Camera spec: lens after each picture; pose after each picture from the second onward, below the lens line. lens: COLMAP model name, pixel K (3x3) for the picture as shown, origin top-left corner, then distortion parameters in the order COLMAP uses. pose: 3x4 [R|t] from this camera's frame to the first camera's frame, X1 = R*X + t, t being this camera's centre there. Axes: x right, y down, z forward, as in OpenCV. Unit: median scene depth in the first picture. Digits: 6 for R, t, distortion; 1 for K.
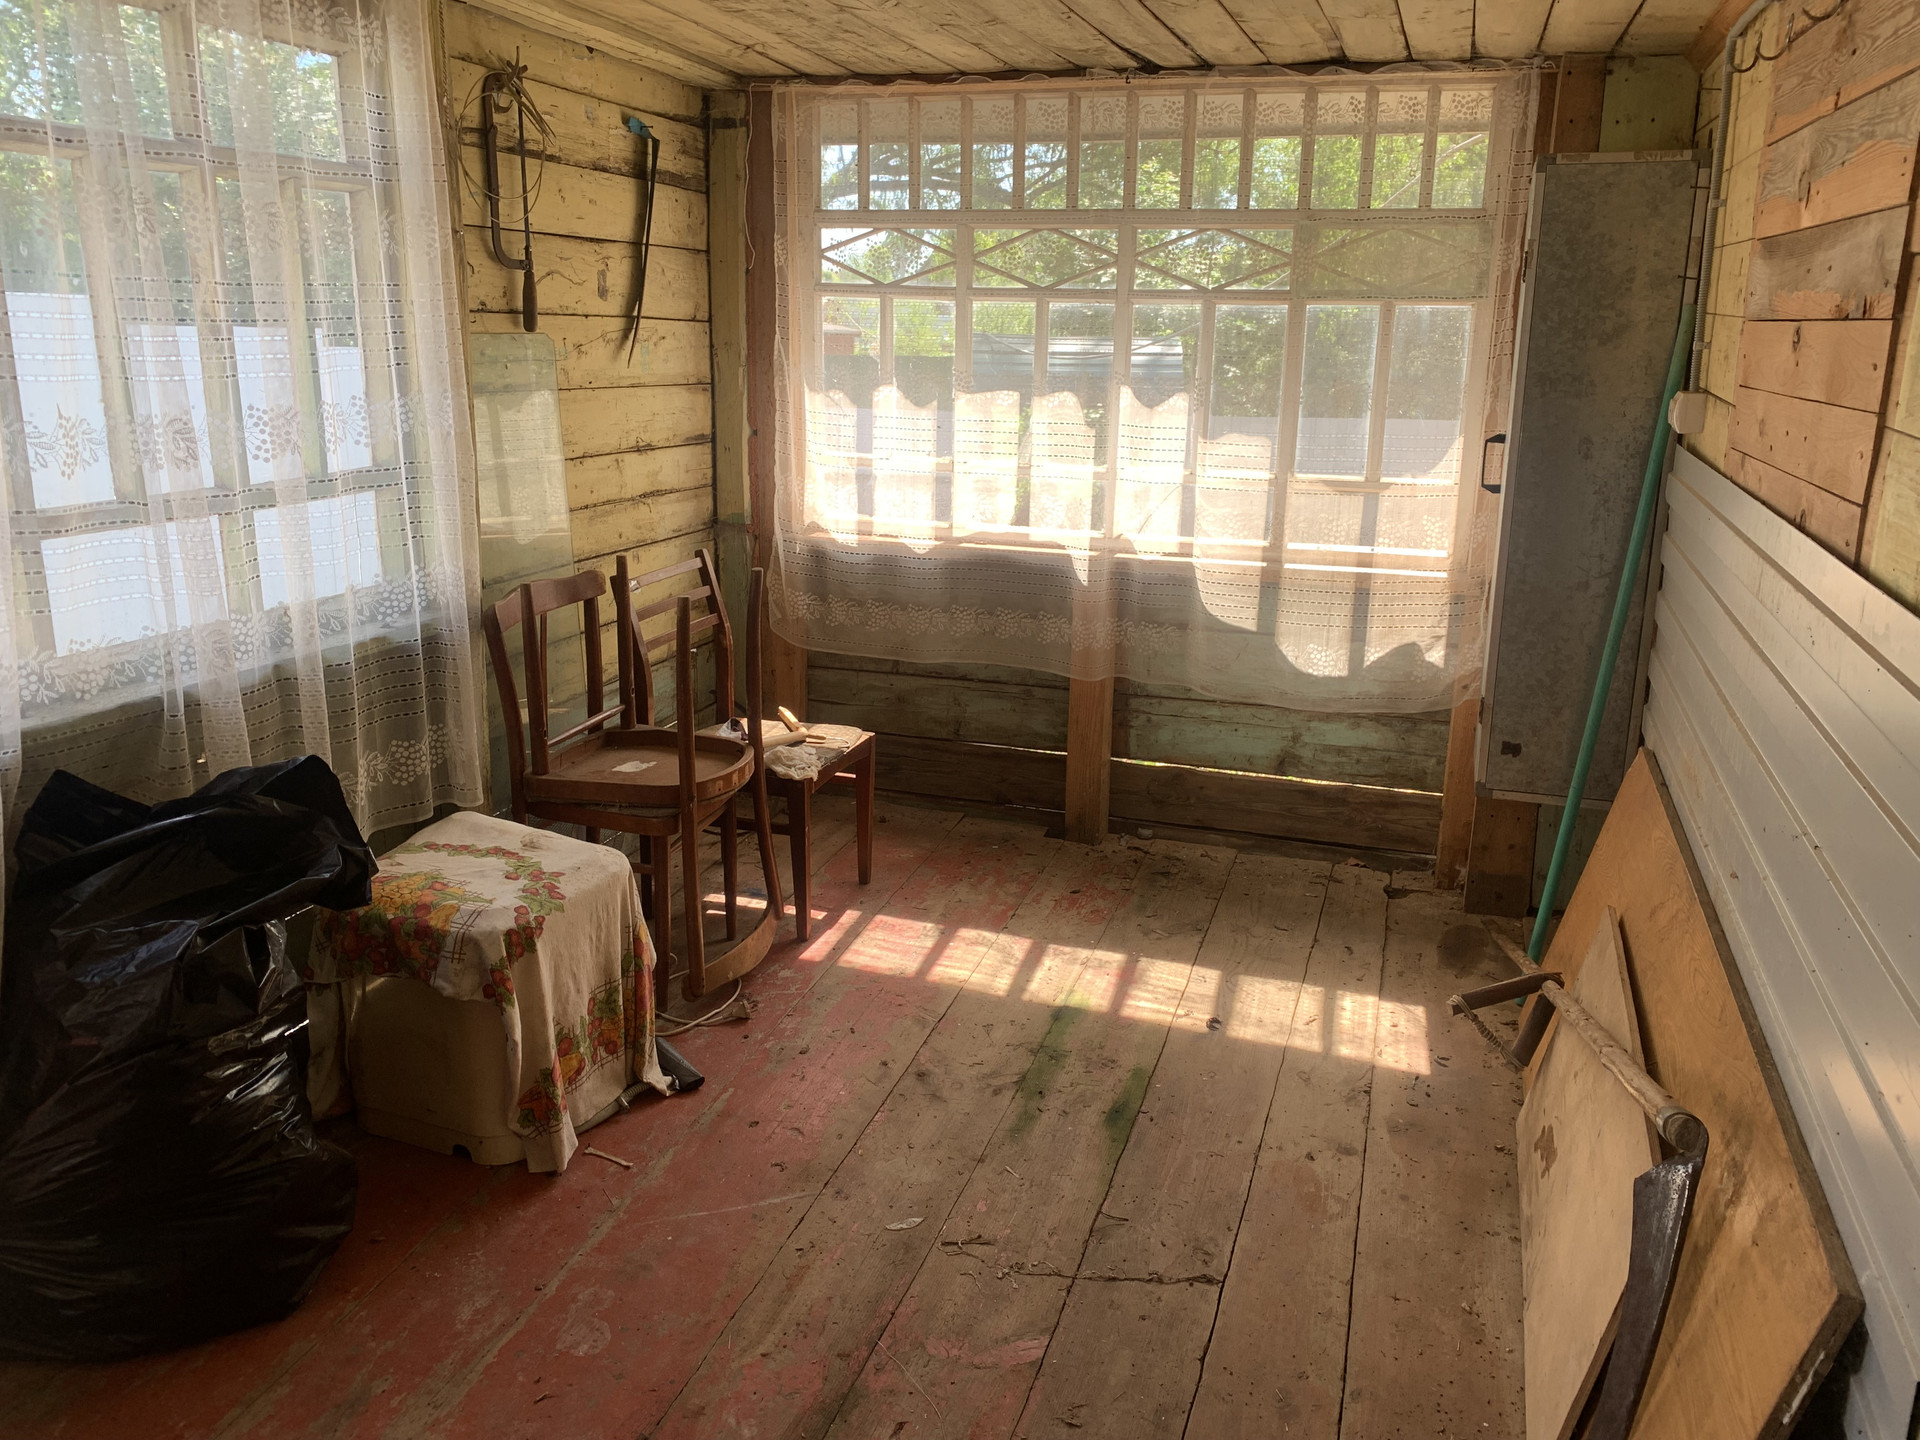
lens RADIAL K [[1460.3, 0, 970.9], [0, 1460.3, 691.5], [0, 0, 1]] dist [0.056396, -0.069643]
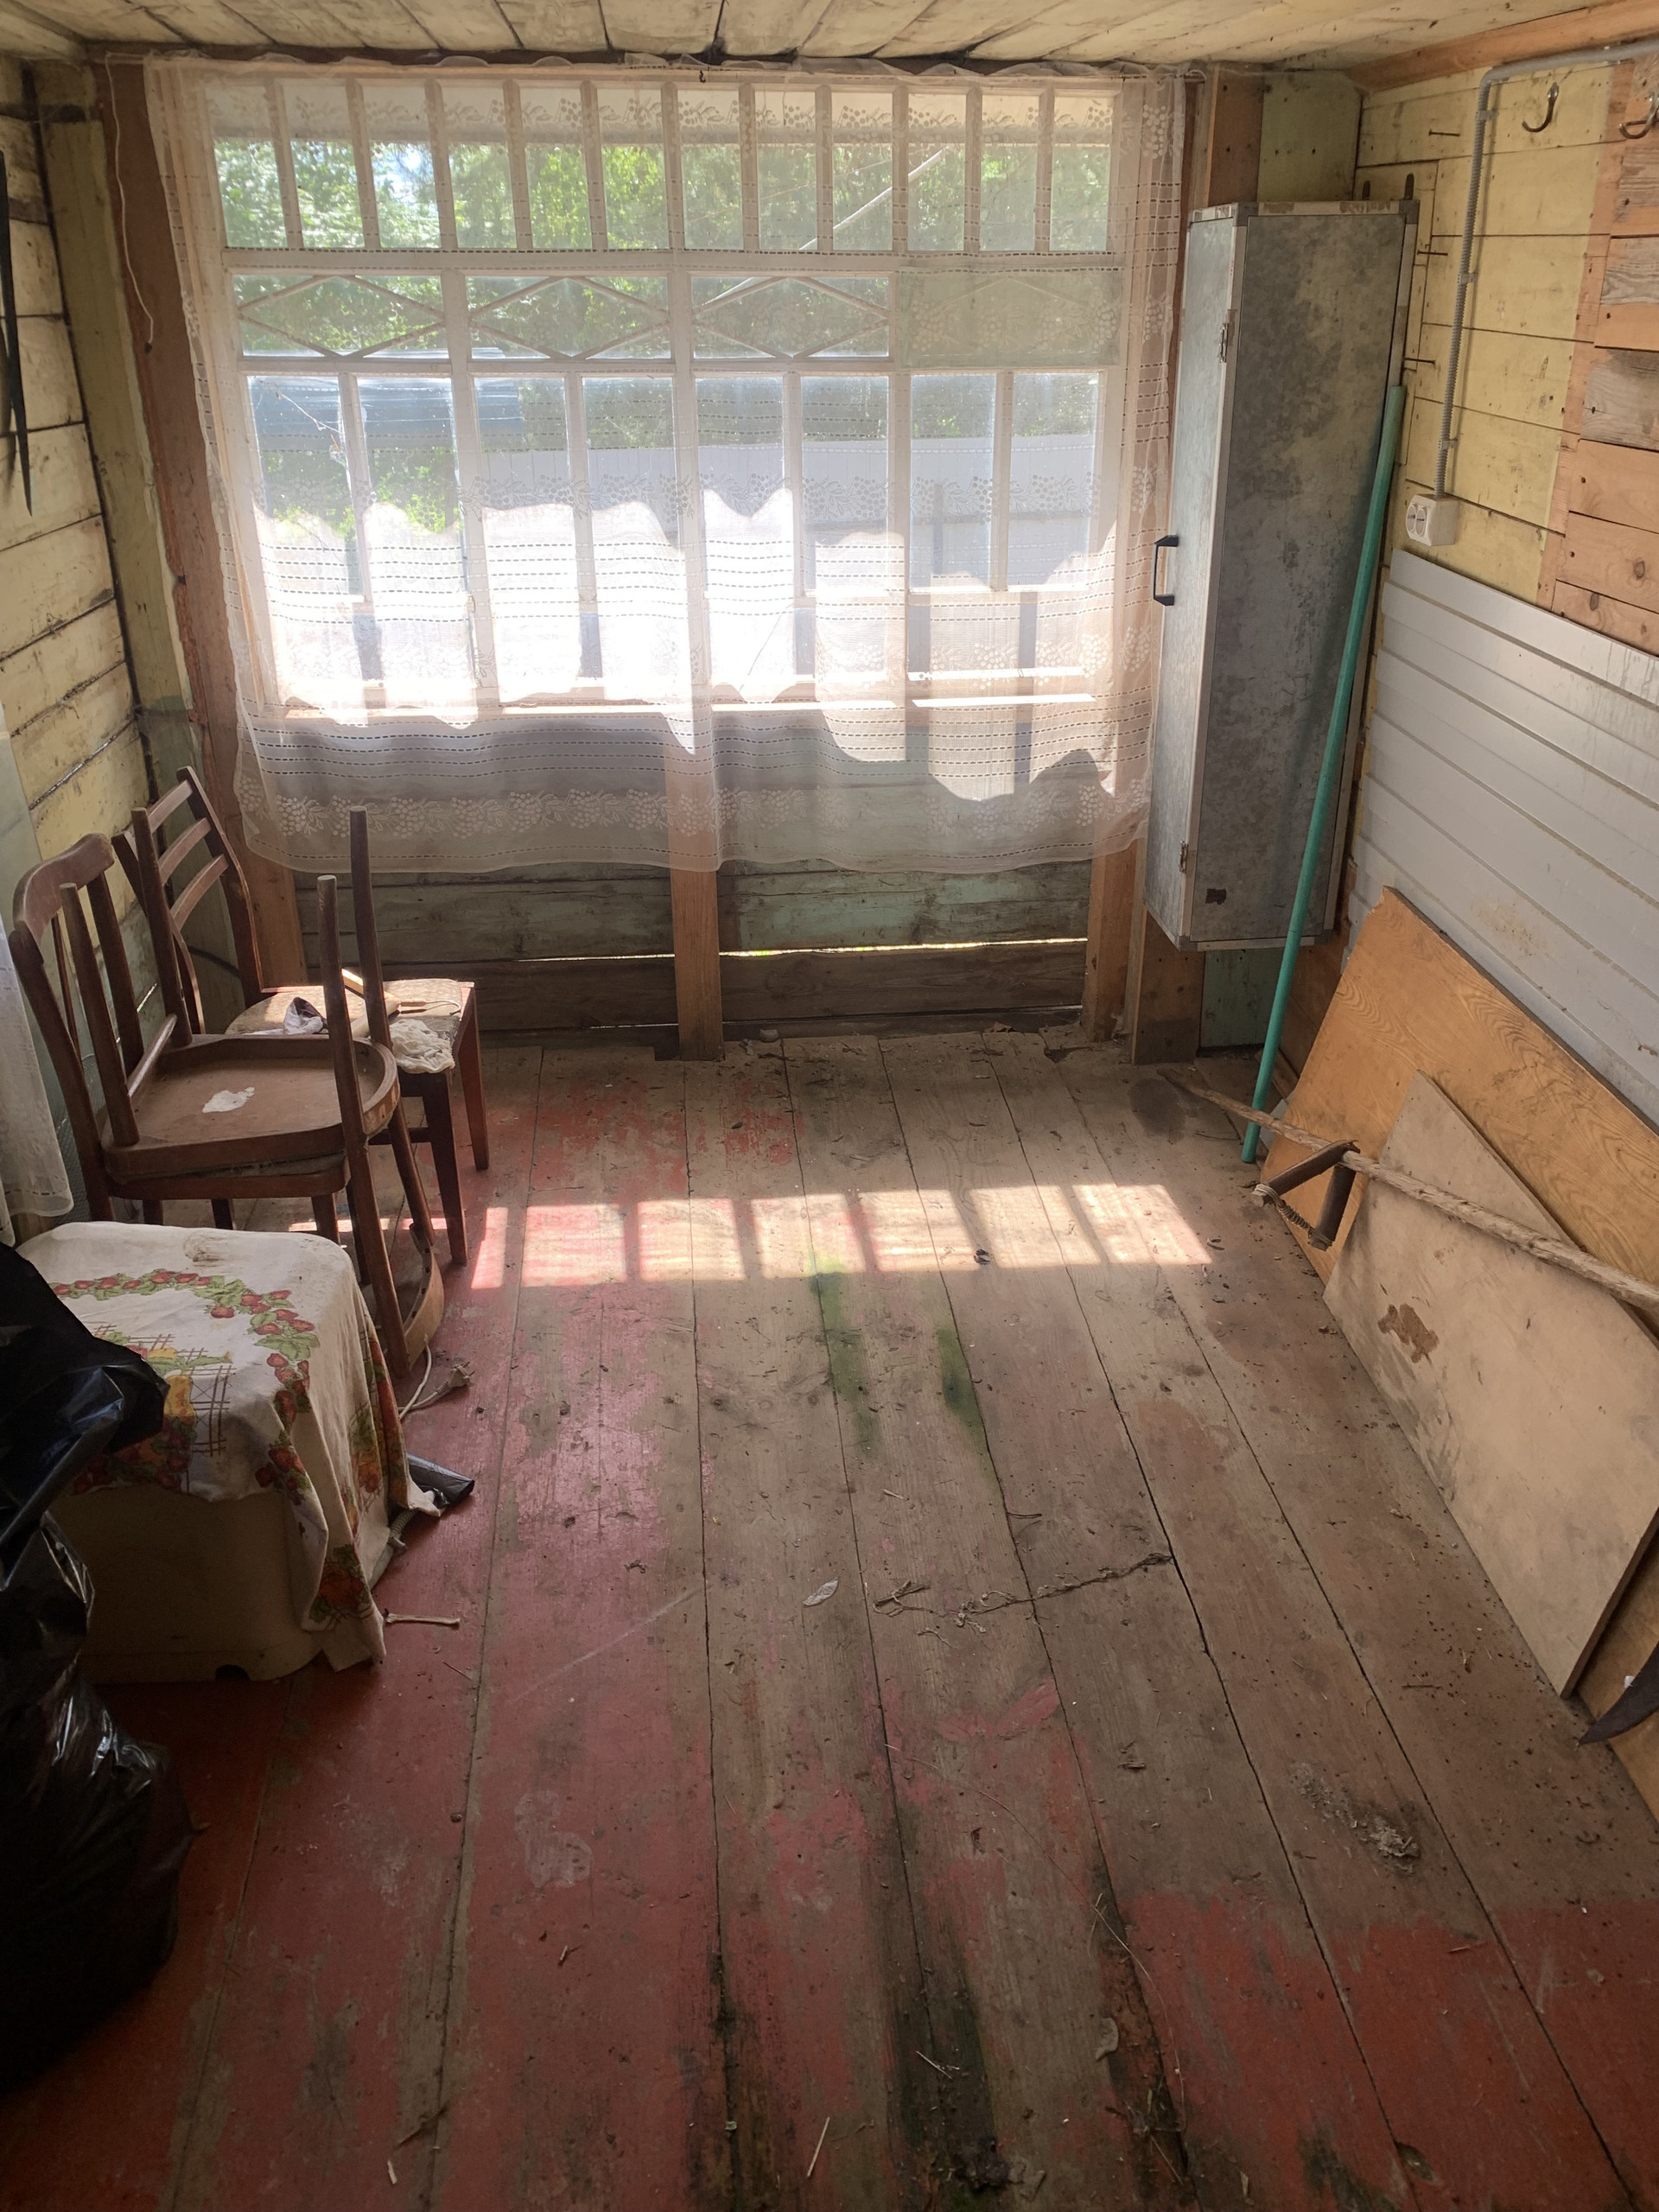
lens RADIAL K [[1680.6, 0, 866.0], [0, 1680.6, 1096.9], [0, 0, 1]] dist [0.043710, -0.054465]
pose [[0.916236, -0.189764, 0.352848, -0.211727], [0.116070, 0.968670, 0.219560, -0.088728], [-0.383457, -0.160214, 0.909556, 0.096946]]
